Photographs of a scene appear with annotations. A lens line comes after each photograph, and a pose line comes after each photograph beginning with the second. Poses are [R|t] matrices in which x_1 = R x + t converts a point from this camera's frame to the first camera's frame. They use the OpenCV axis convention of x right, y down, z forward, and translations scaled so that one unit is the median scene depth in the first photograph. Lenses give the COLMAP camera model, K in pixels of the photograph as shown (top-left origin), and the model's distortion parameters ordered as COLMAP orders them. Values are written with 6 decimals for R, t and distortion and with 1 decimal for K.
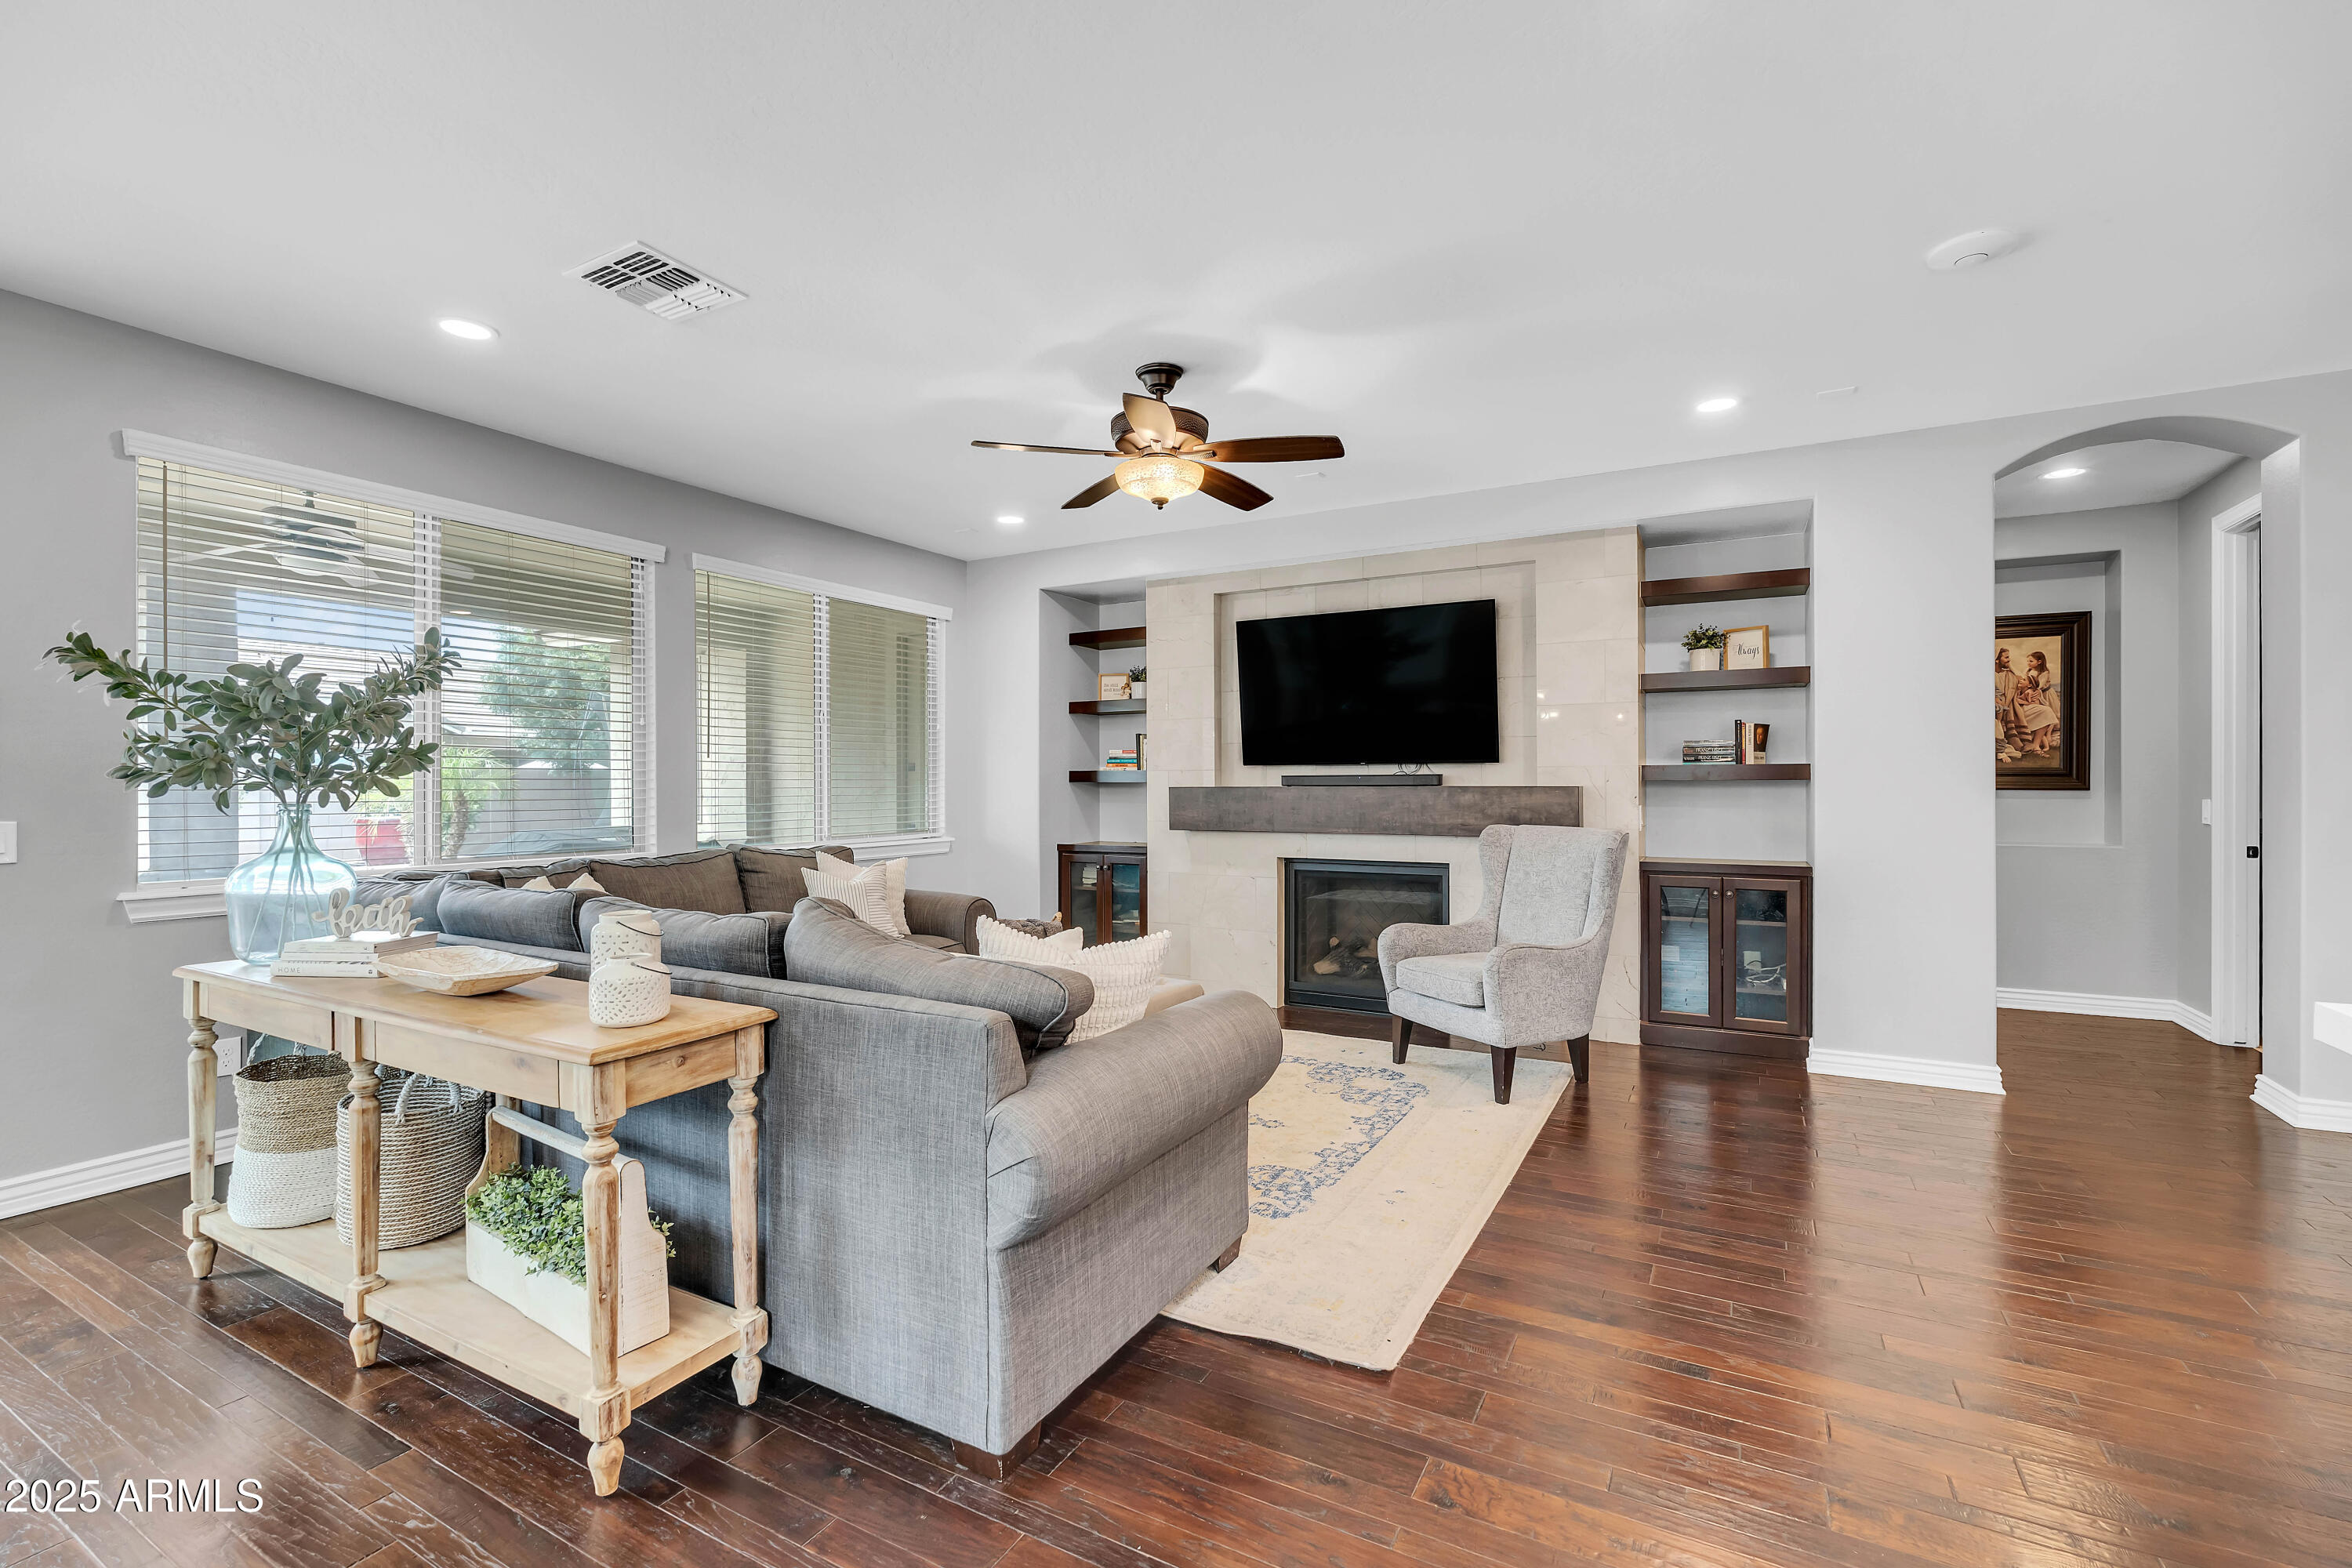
lens RADIAL K [[1018.8, 0, 1169.7], [0, 1018.8, 788.0], [0, 0, 1]] dist [-0.011330, 0.001015]
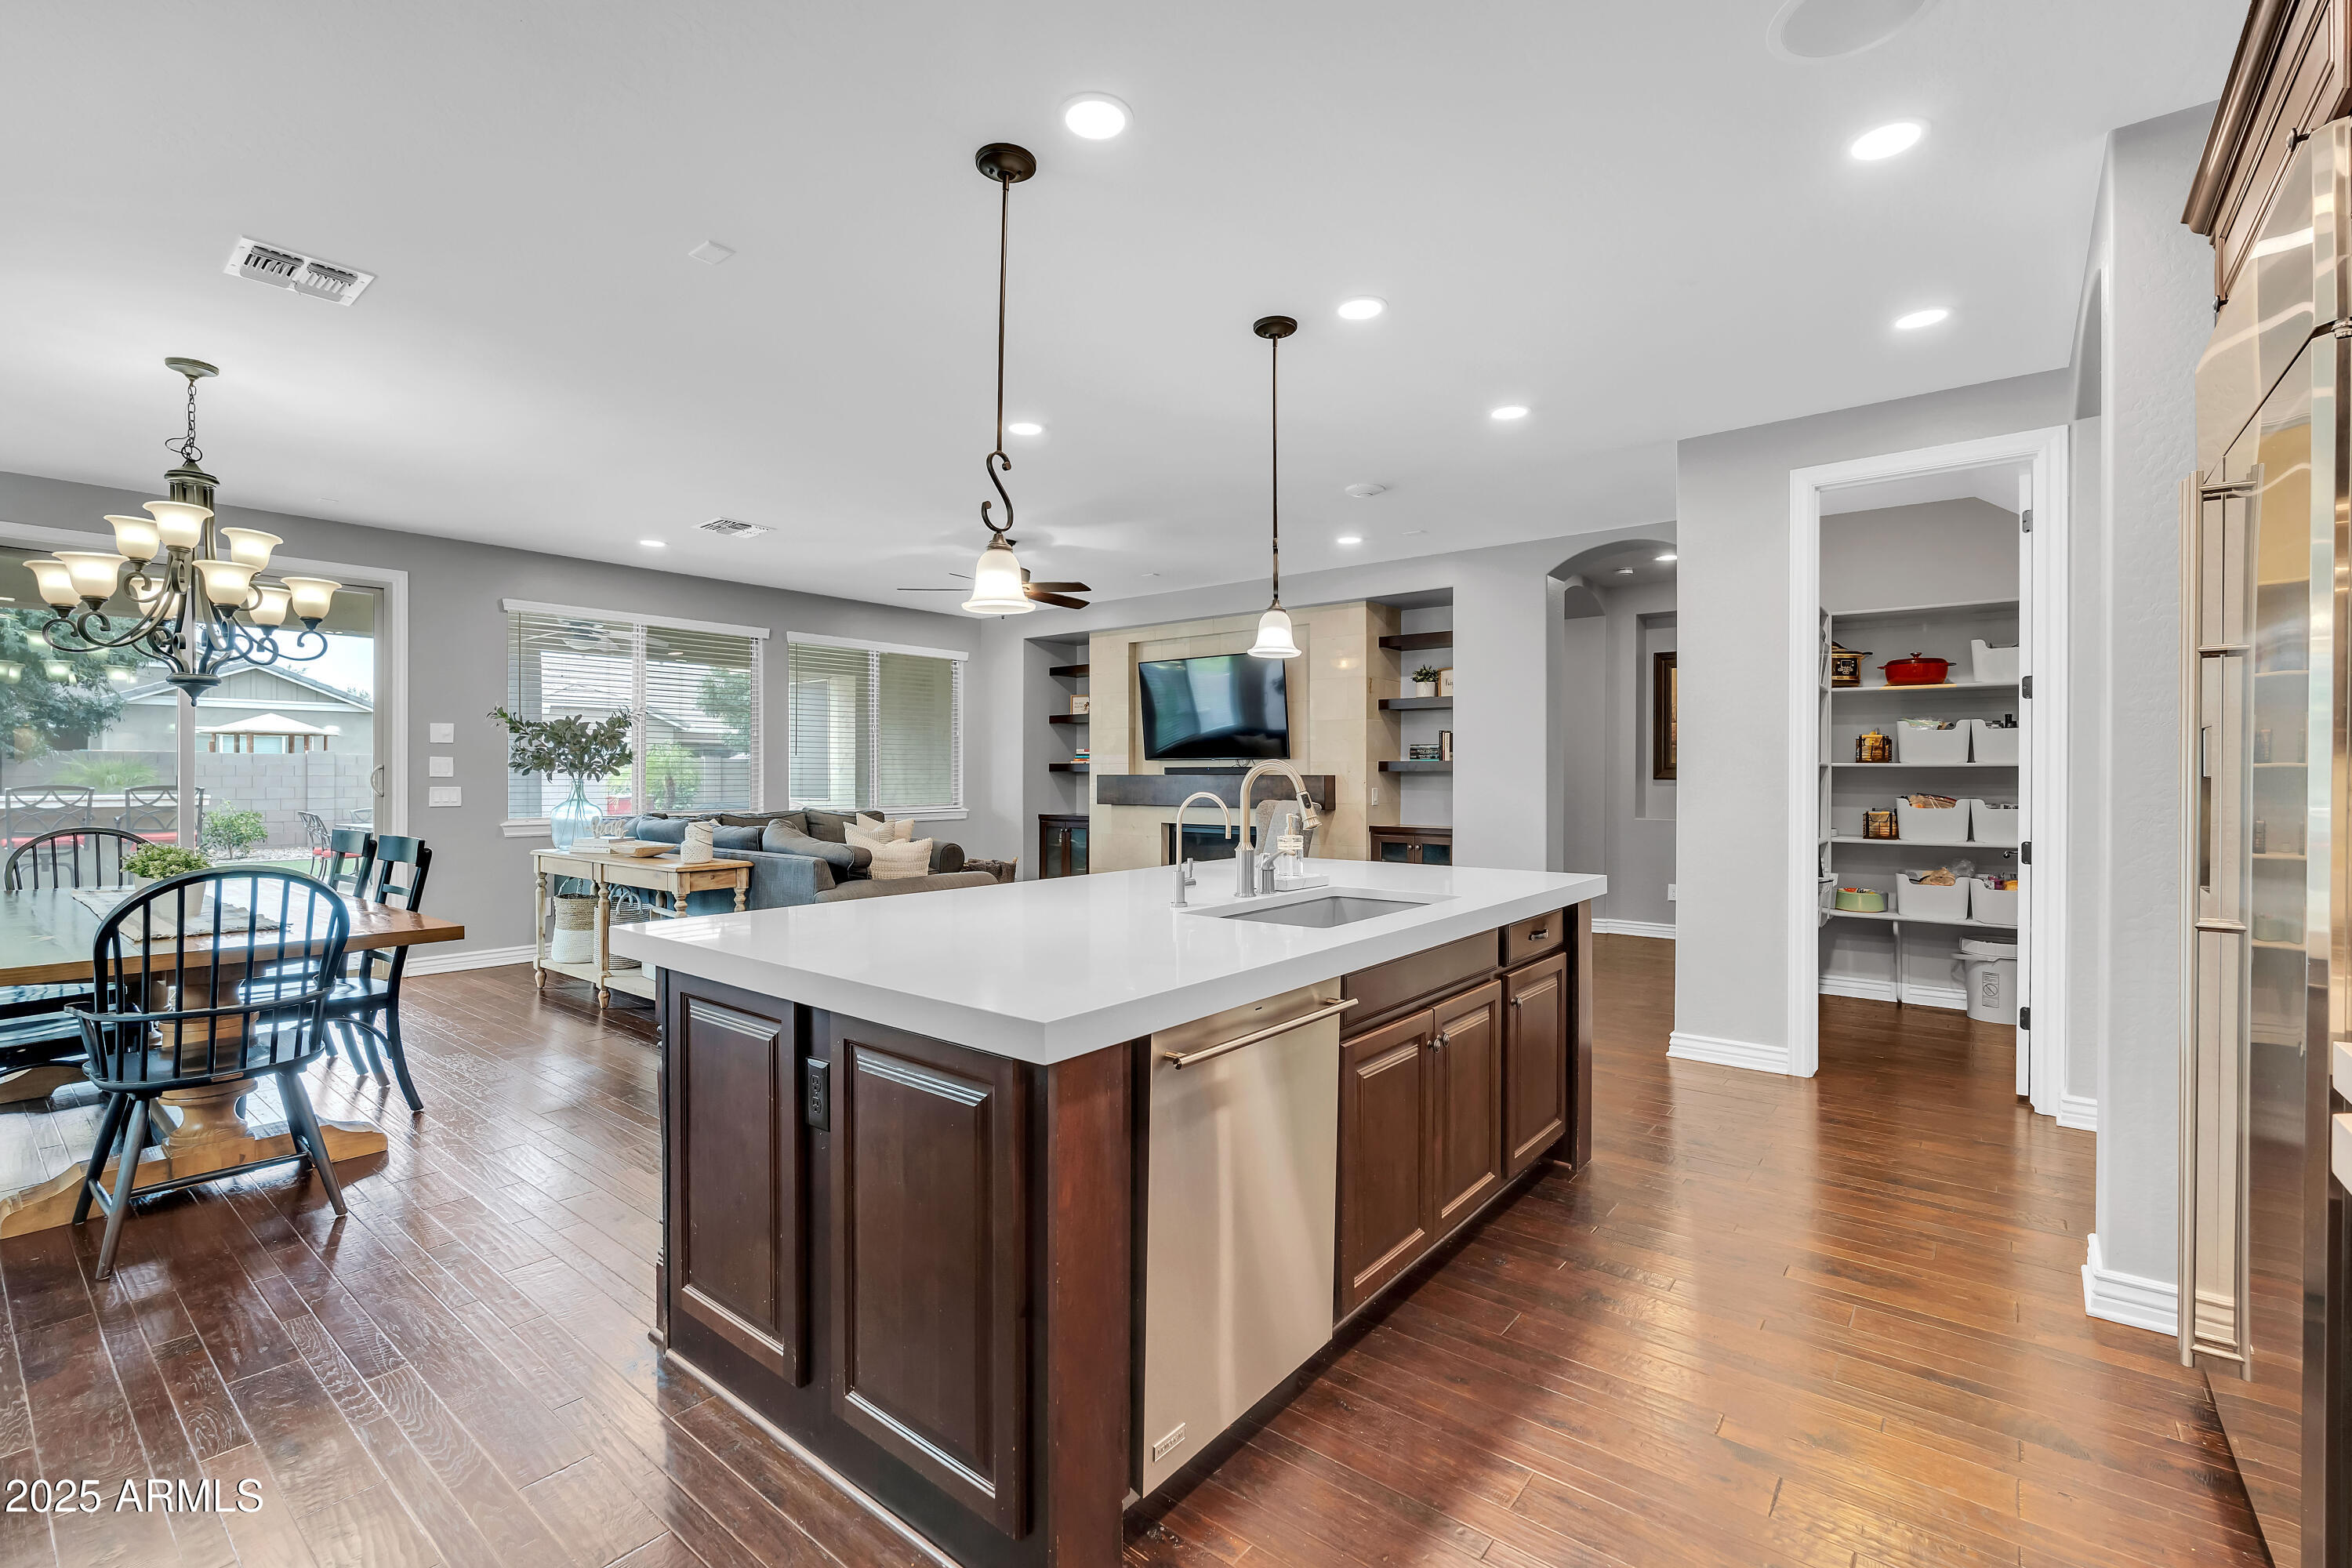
lens RADIAL K [[1018.8, 0, 1170.1], [0, 1018.8, 784.3], [0, 0, 1]] dist [-0.011330, 0.001015]
pose [[0.985048, 0.006495, -0.172159, 0.445411], [-0.005701, 0.999971, 0.005106, 0.005068], [0.172187, -0.004048, 0.985056, -0.541371]]
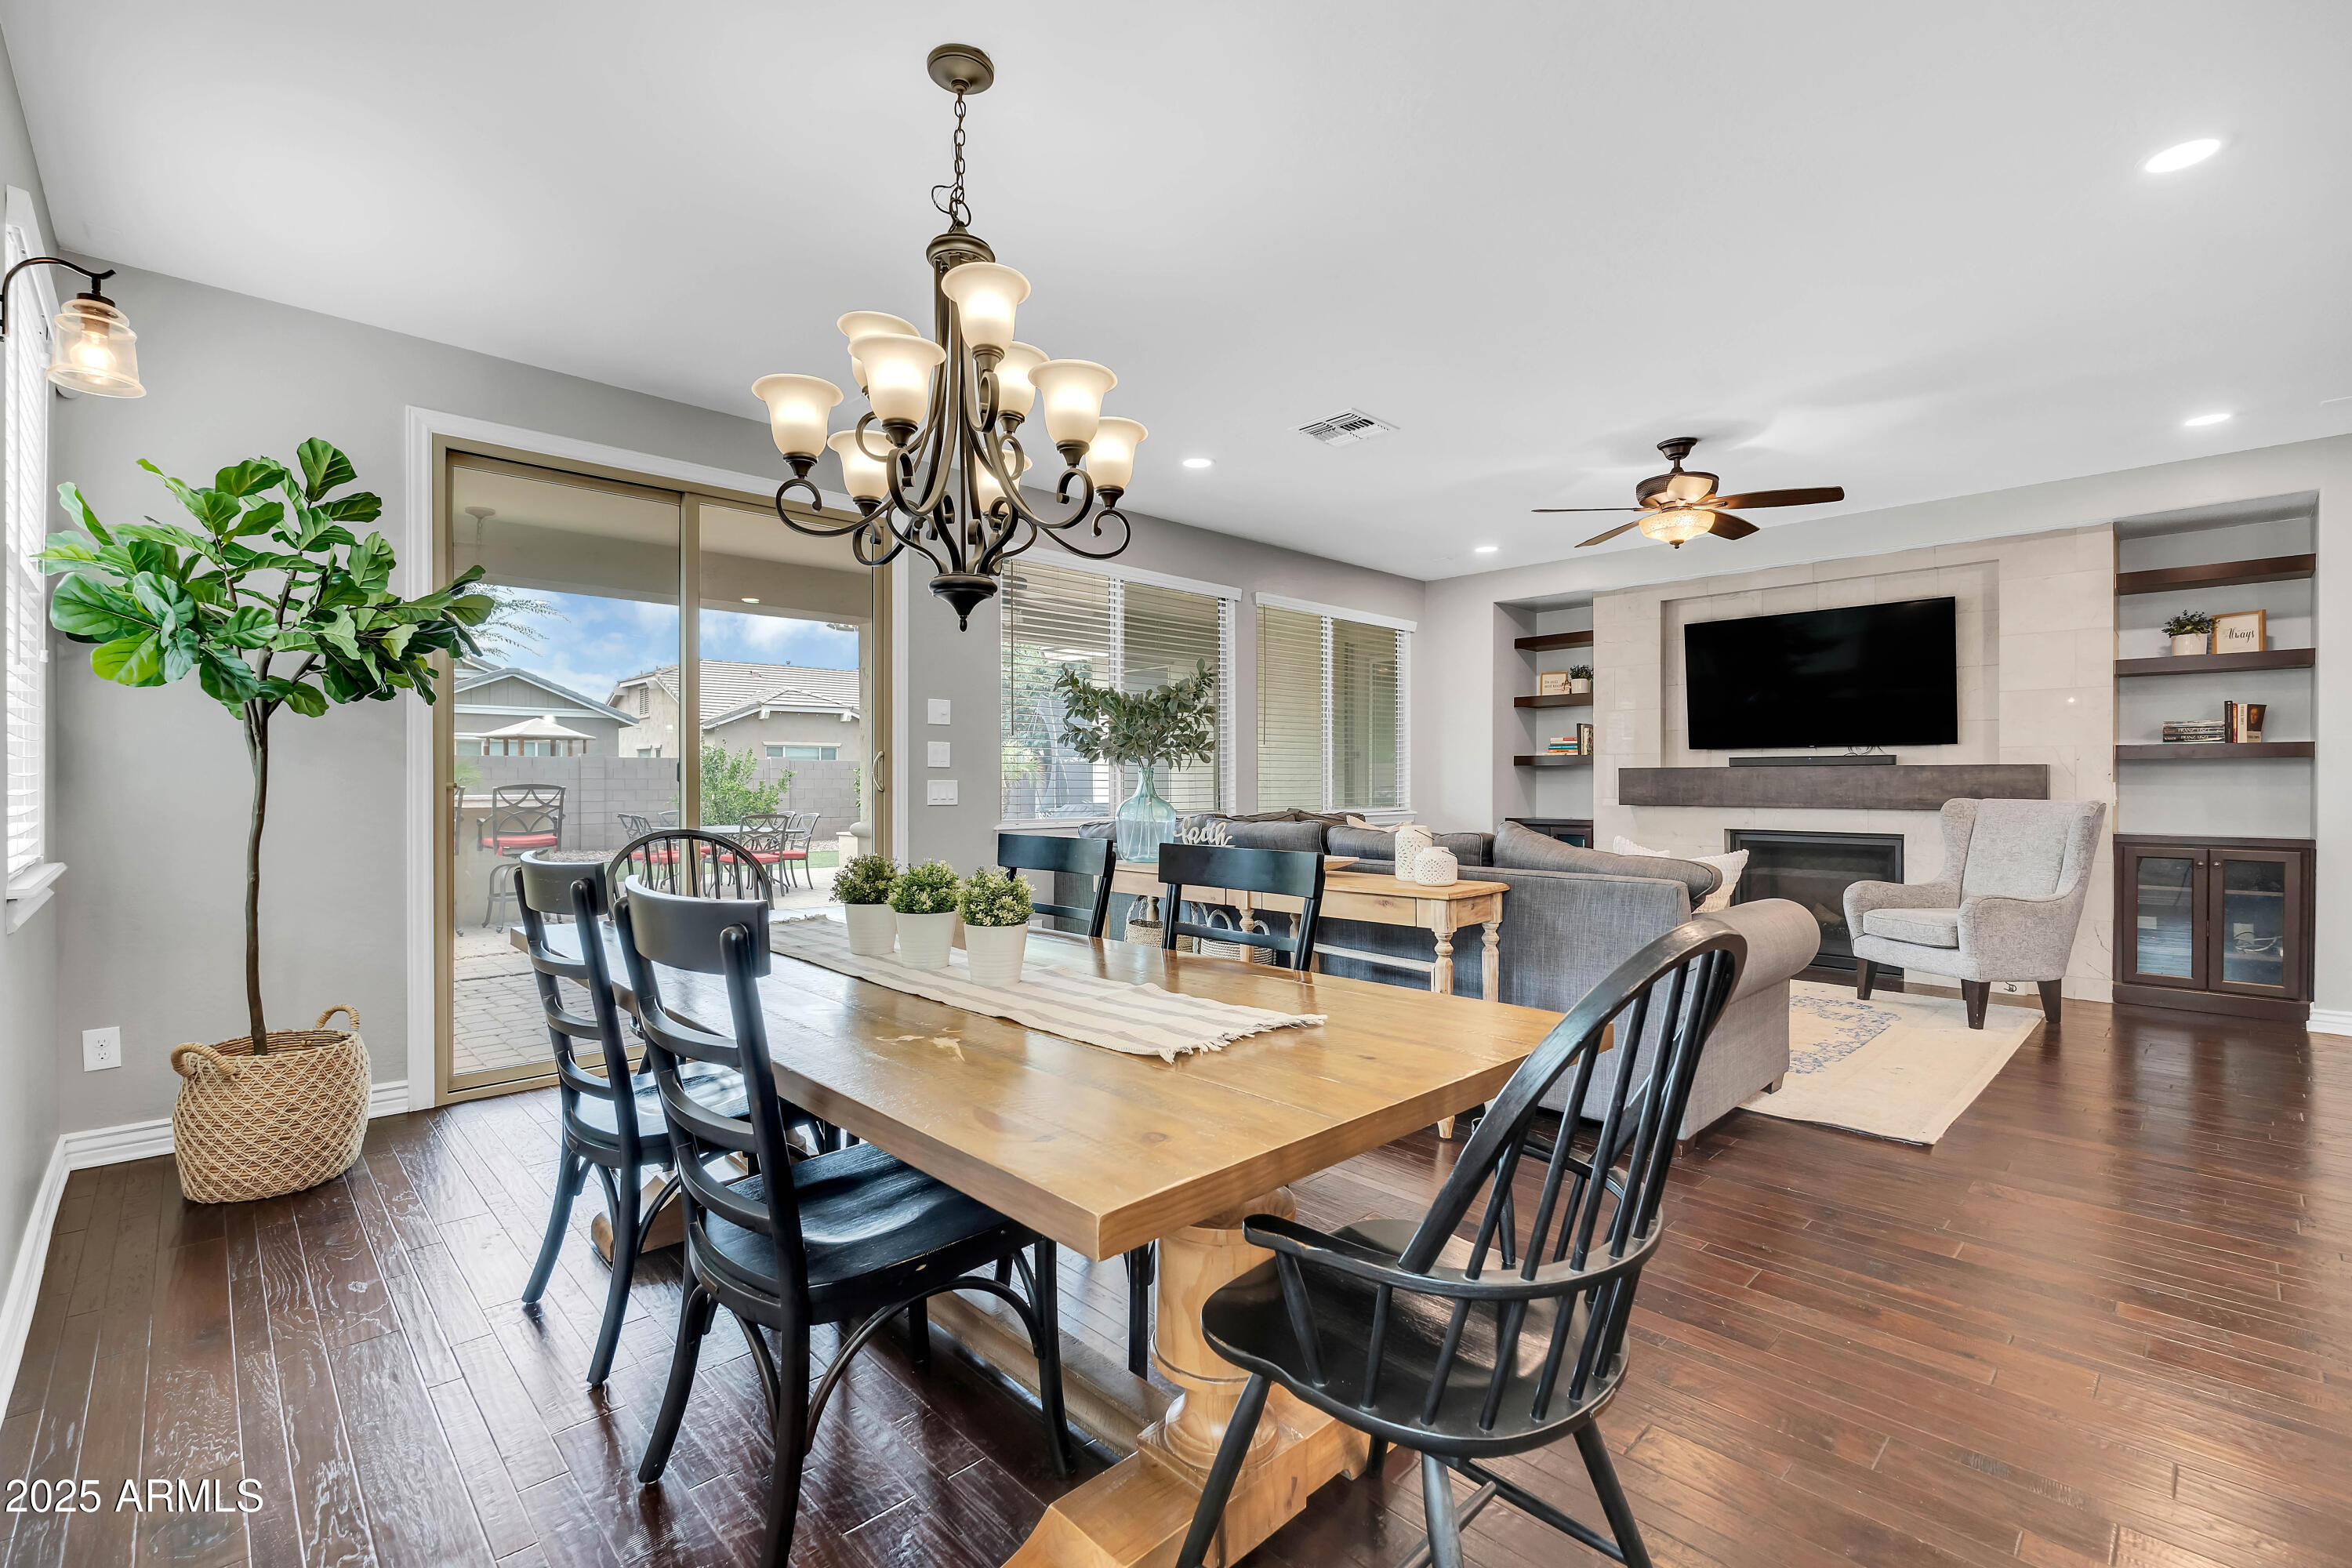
lens RADIAL K [[1018.8, 0, 1167.6], [0, 1018.8, 789.9], [0, 0, 1]] dist [-0.011330, 0.001015]
pose [[0.954990, 0.005170, -0.296593, -0.185318], [-0.003614, 0.999977, 0.005792, 0.023720], [0.296616, -0.004459, 0.954986, -0.332844]]
